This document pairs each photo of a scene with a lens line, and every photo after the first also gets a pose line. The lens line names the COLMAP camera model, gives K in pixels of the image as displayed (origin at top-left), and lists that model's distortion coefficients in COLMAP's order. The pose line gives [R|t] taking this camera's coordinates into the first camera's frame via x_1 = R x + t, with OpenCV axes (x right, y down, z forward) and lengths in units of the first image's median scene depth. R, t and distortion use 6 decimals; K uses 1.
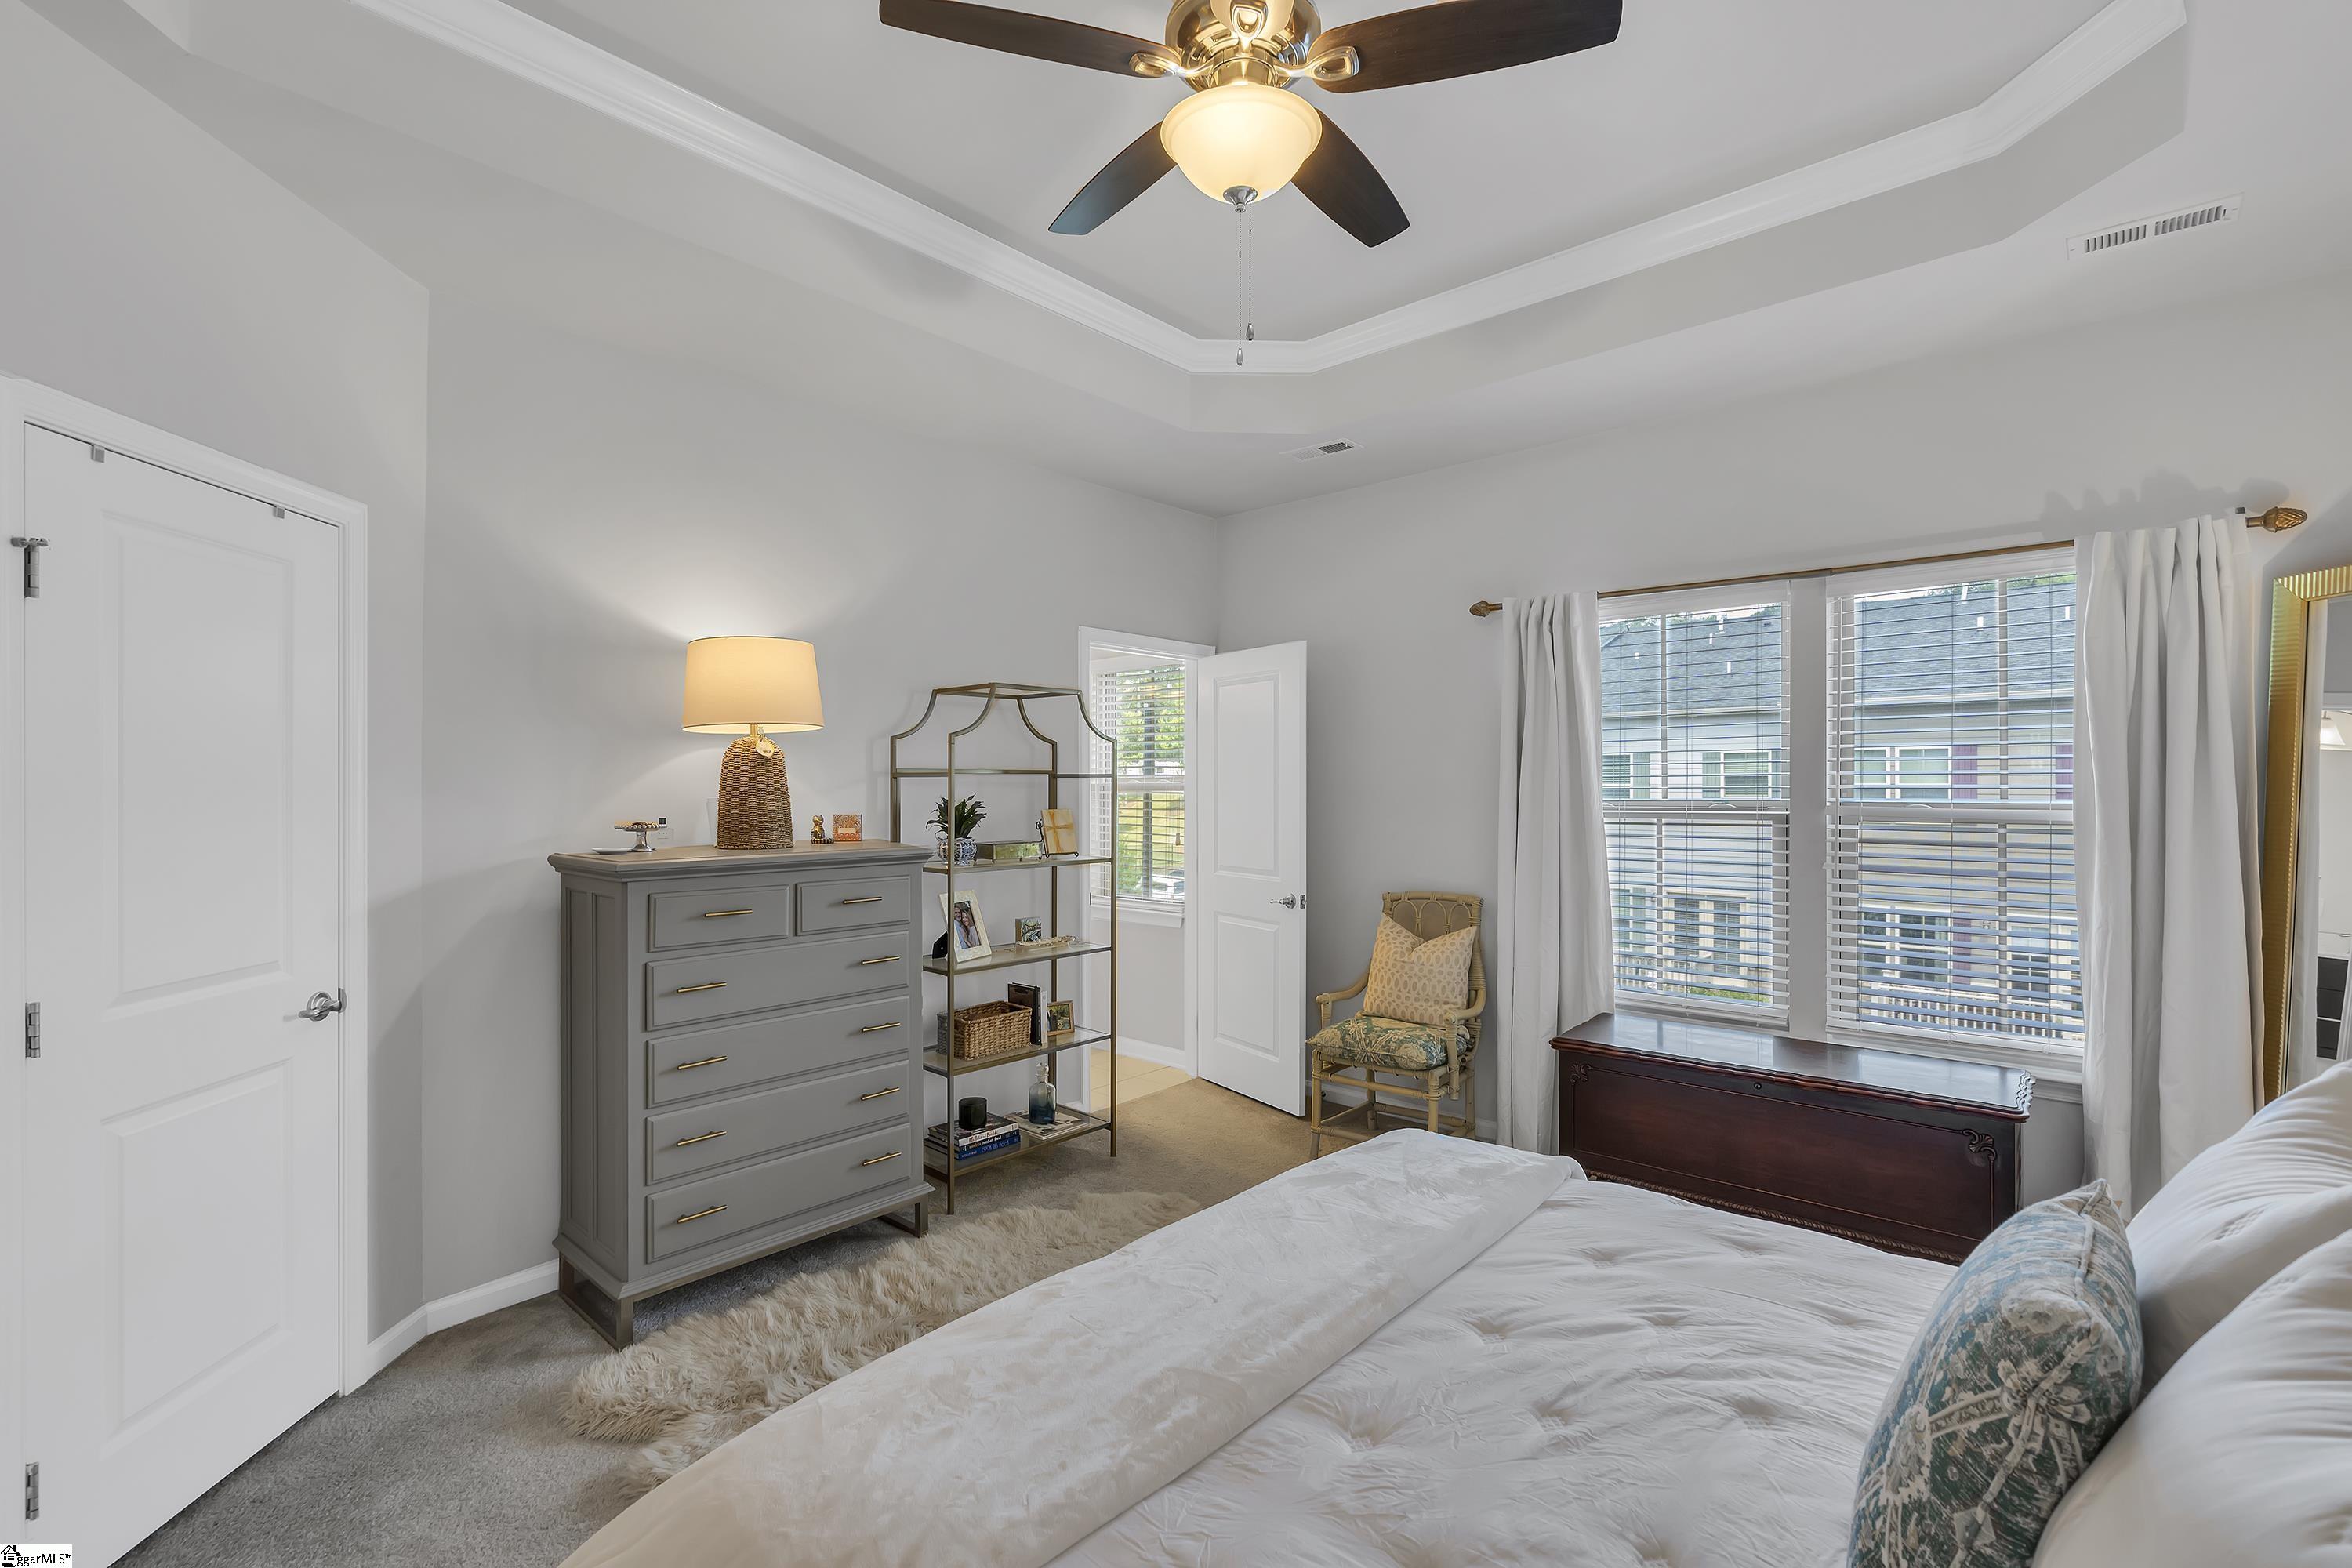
lens RADIAL K [[1060.8, 0, 1169.9], [0, 1060.8, 790.9], [0, 0, 1]] dist [0.002698, -0.000001]
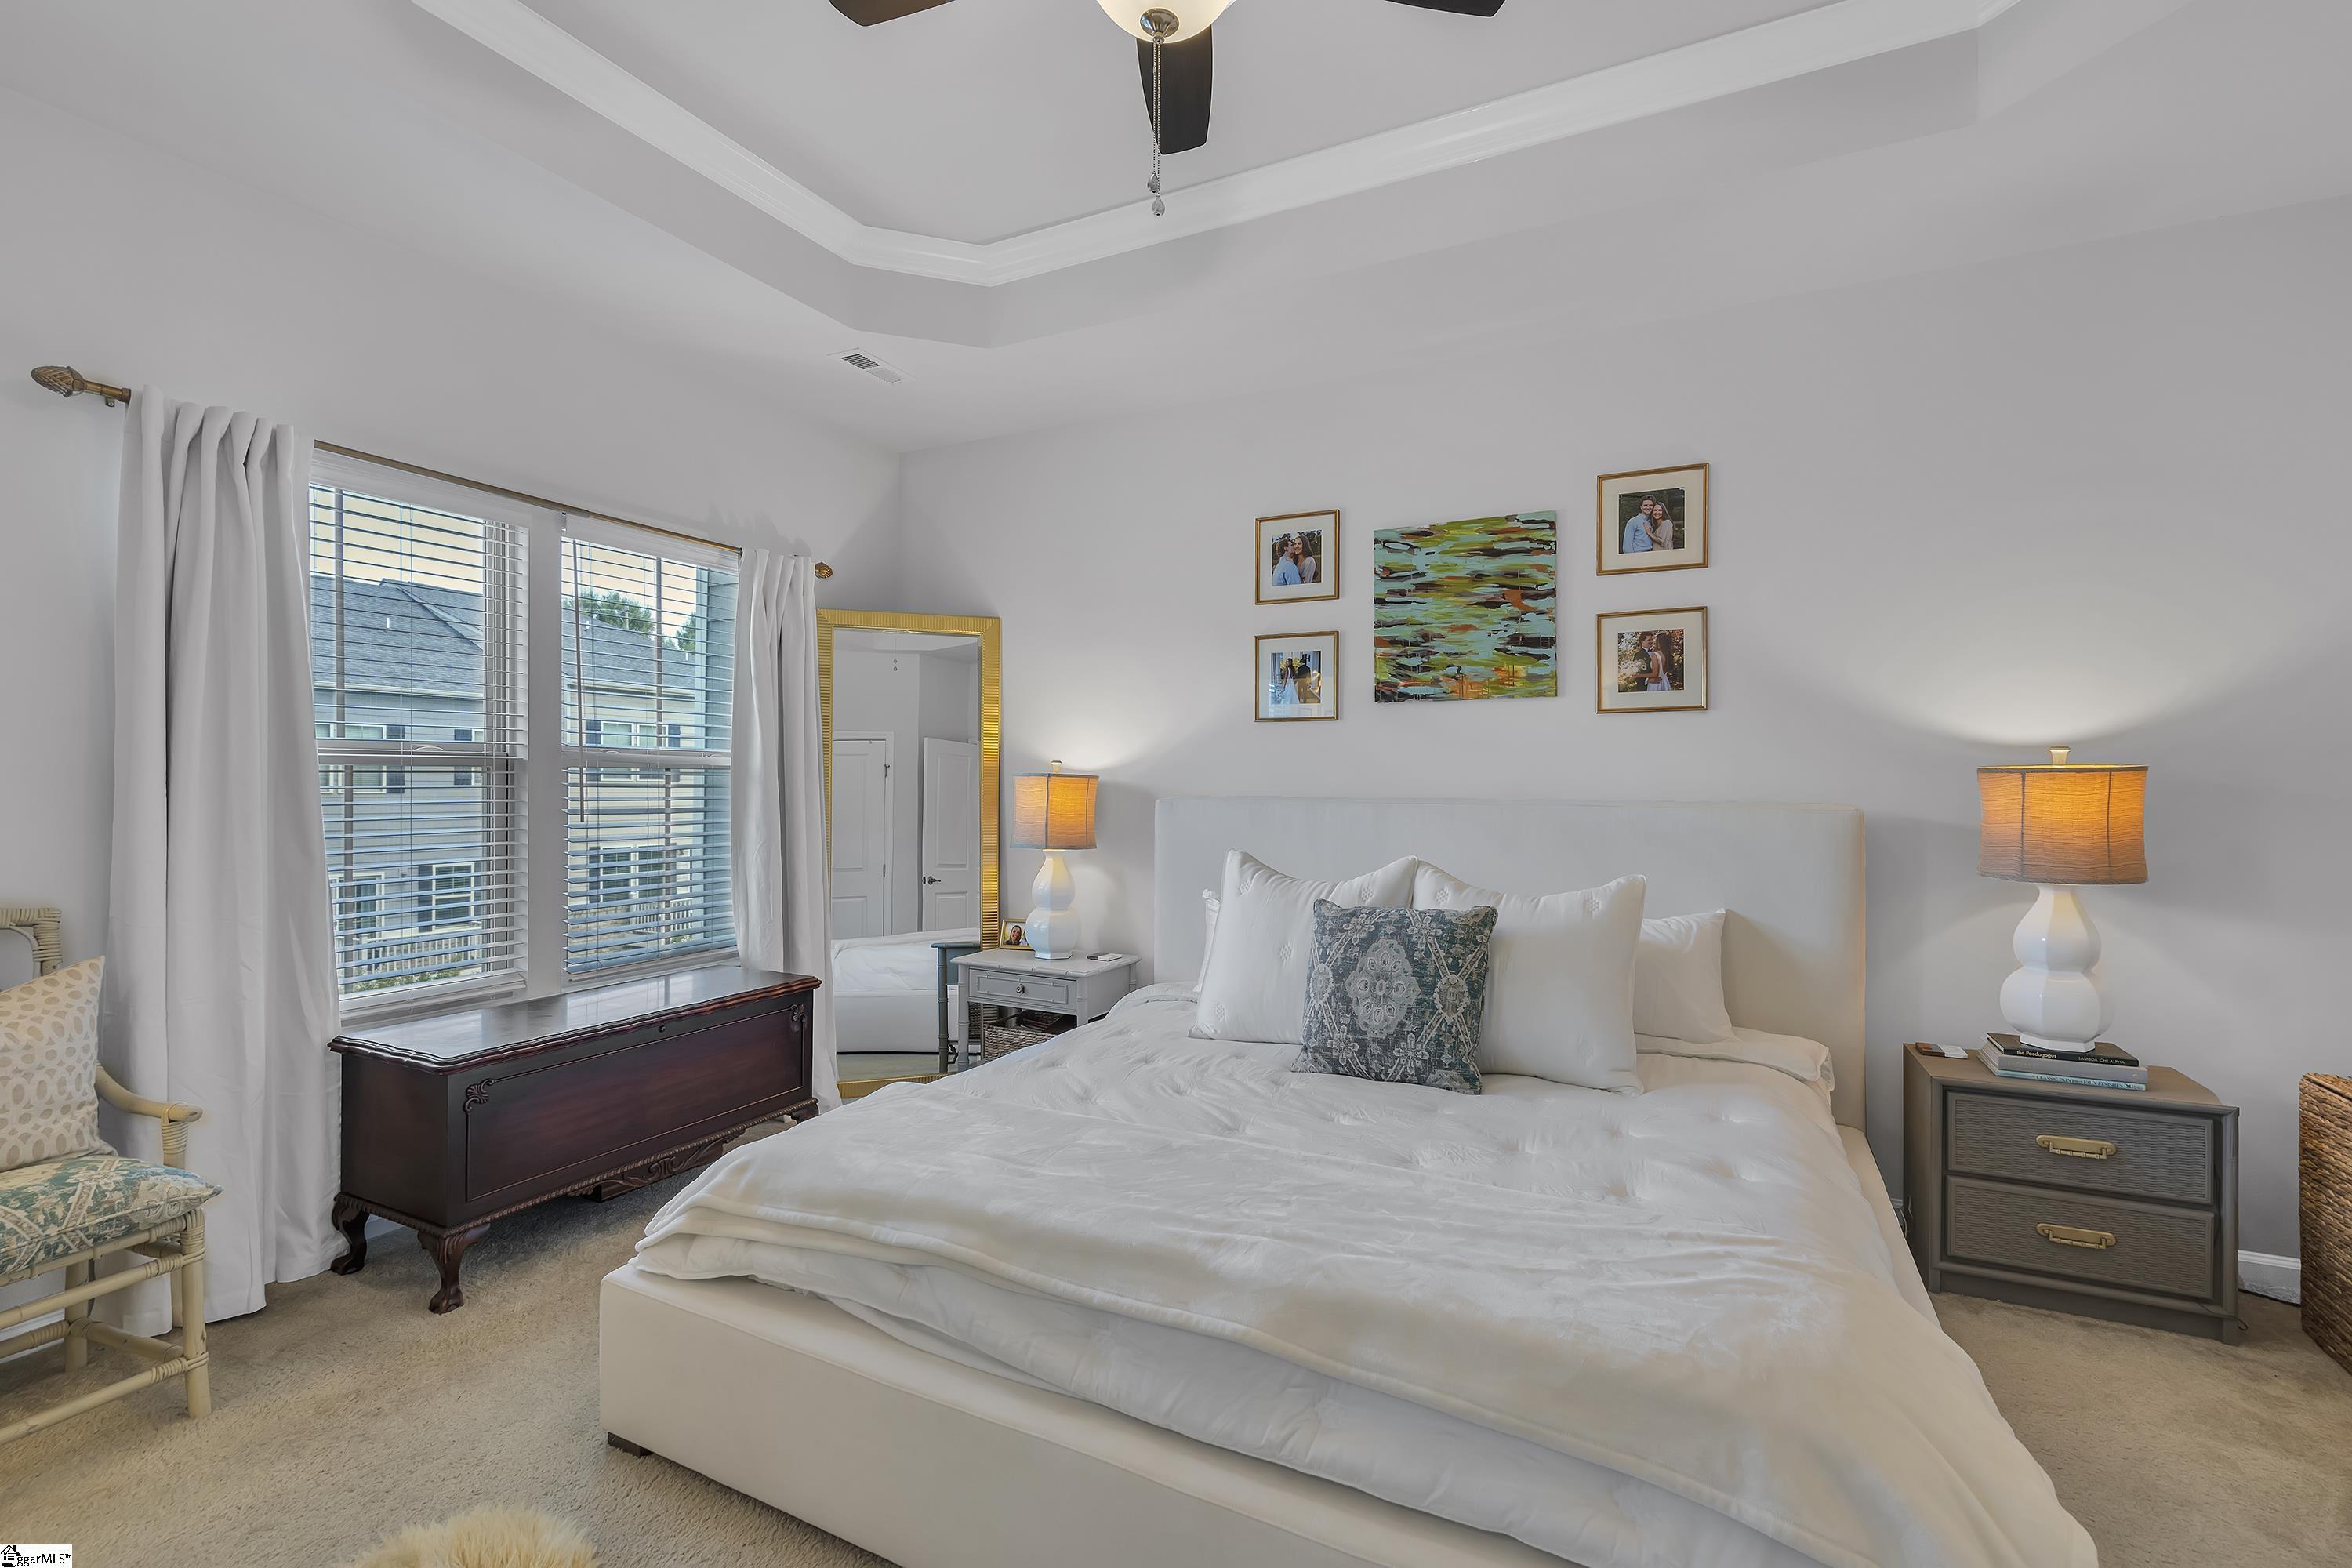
lens RADIAL K [[1060.8, 0, 1169.2], [0, 1060.8, 783.9], [0, 0, 1]] dist [0.002698, -0.000001]
pose [[-0.255154, 0.003367, 0.966895, -0.527359], [0.003030, 0.999992, -0.002683, 0.055508], [-0.966896, 0.002245, -0.255162, 0.810284]]
